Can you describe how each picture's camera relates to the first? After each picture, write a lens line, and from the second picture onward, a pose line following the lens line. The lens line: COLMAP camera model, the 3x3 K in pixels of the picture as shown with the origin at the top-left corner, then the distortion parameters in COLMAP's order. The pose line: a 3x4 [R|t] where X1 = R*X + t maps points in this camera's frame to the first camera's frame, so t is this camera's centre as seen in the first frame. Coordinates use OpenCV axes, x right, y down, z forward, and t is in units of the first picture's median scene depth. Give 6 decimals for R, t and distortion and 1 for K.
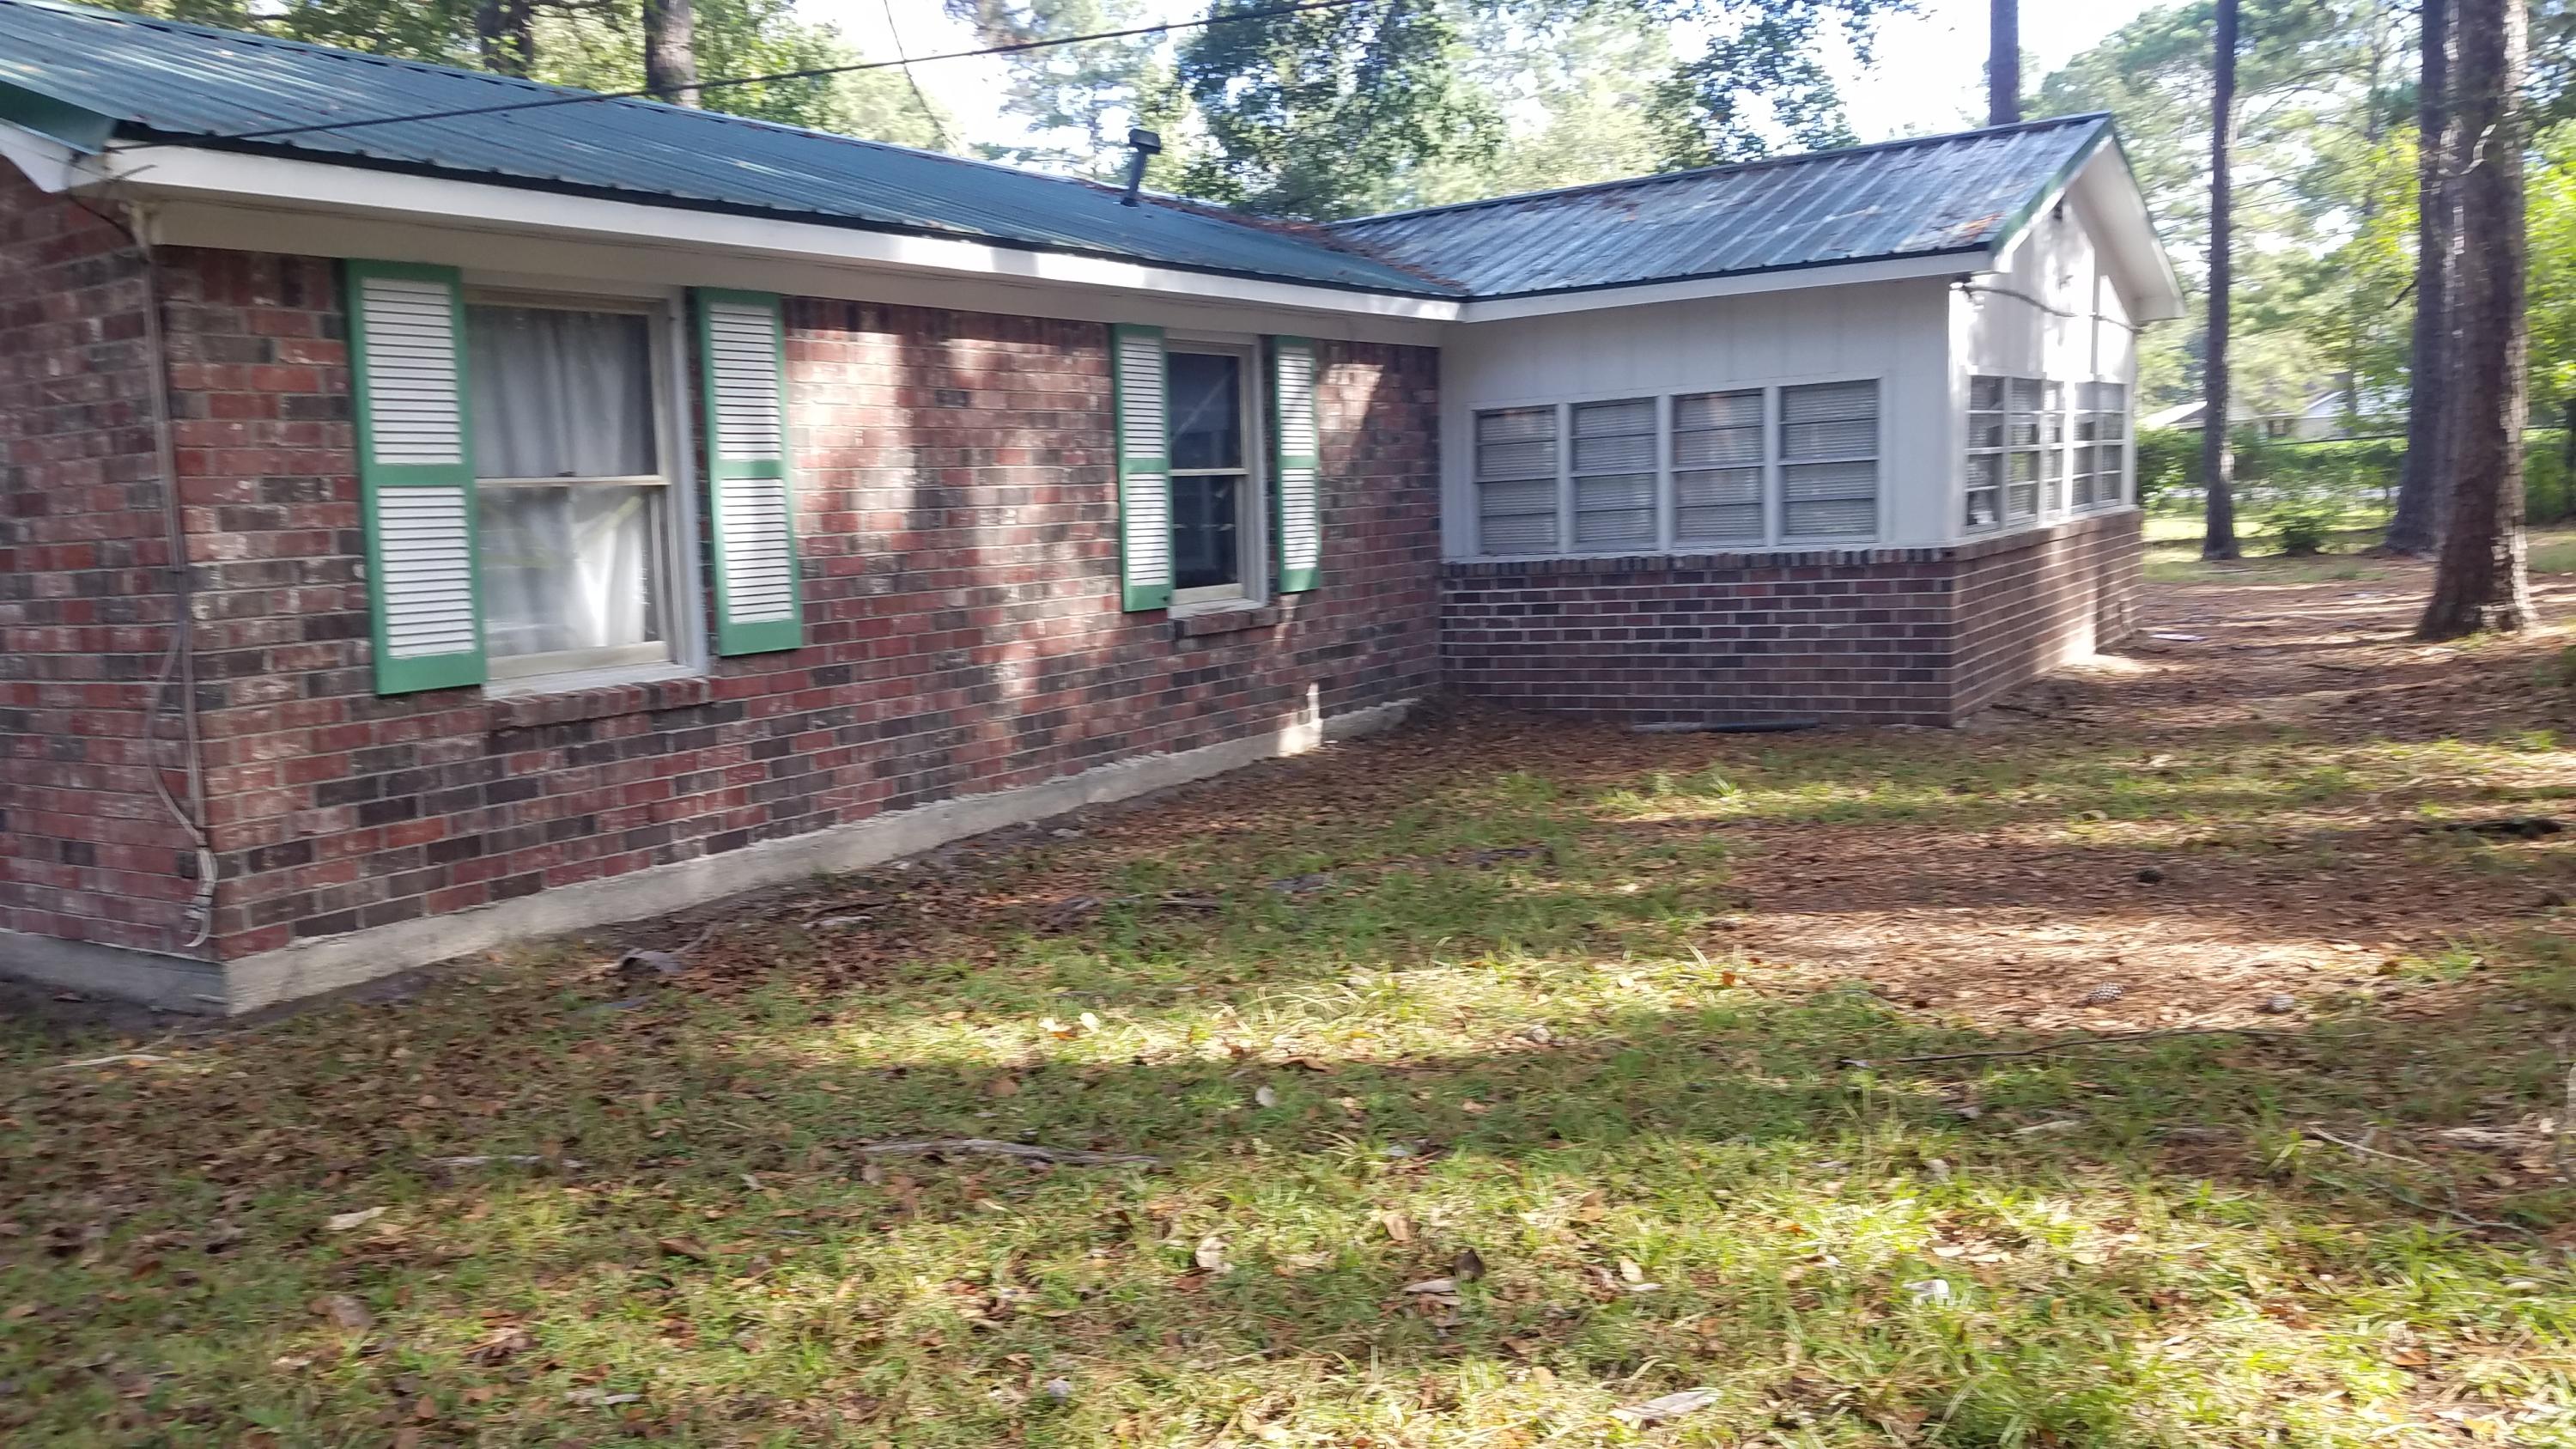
lens RADIAL K [[2069.7, 0, 1303.2], [0, 2069.7, 735.9], [0, 0, 1]] dist [0.039080, -0.101204]
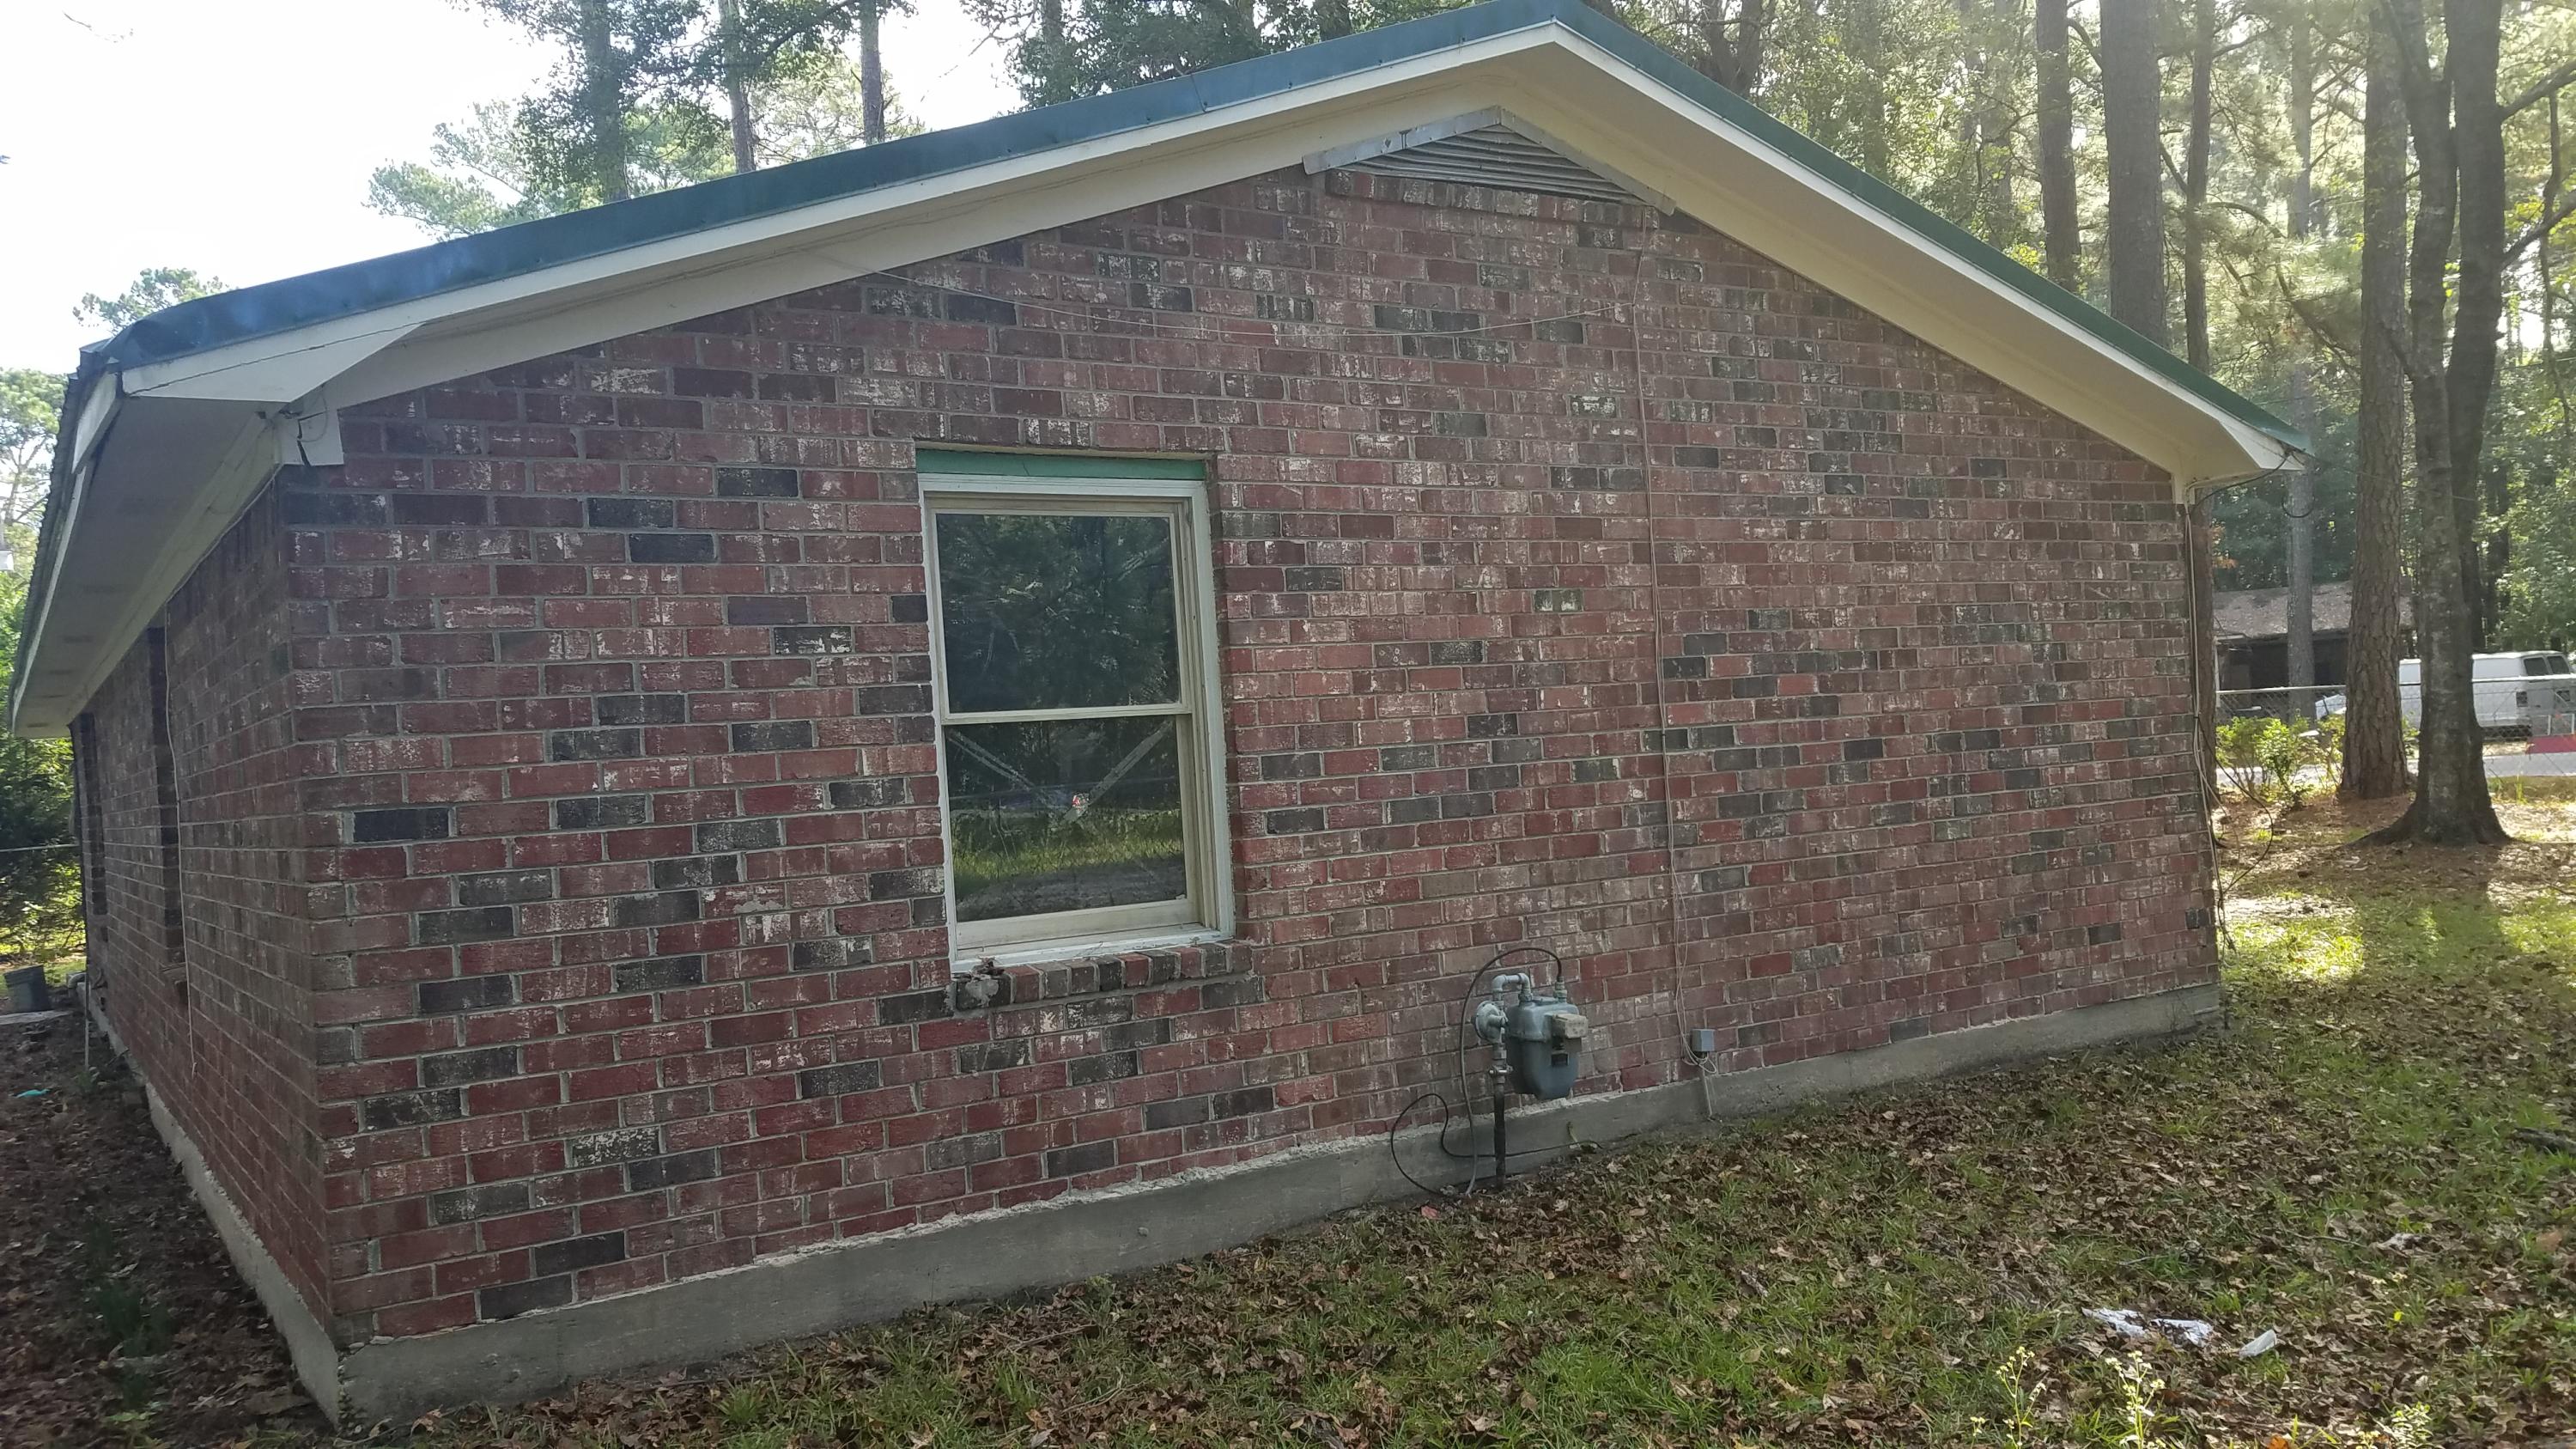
lens RADIAL K [[2069.7, 0, 1285.6], [0, 2069.7, 701.5], [0, 0, 1]] dist [0.039080, -0.101204]
pose [[0.434849, 0.033532, 0.899879, -2.044254], [0.138472, 0.984931, -0.103616, -0.024477], [-0.889793, 0.169665, 0.423653, 0.892262]]
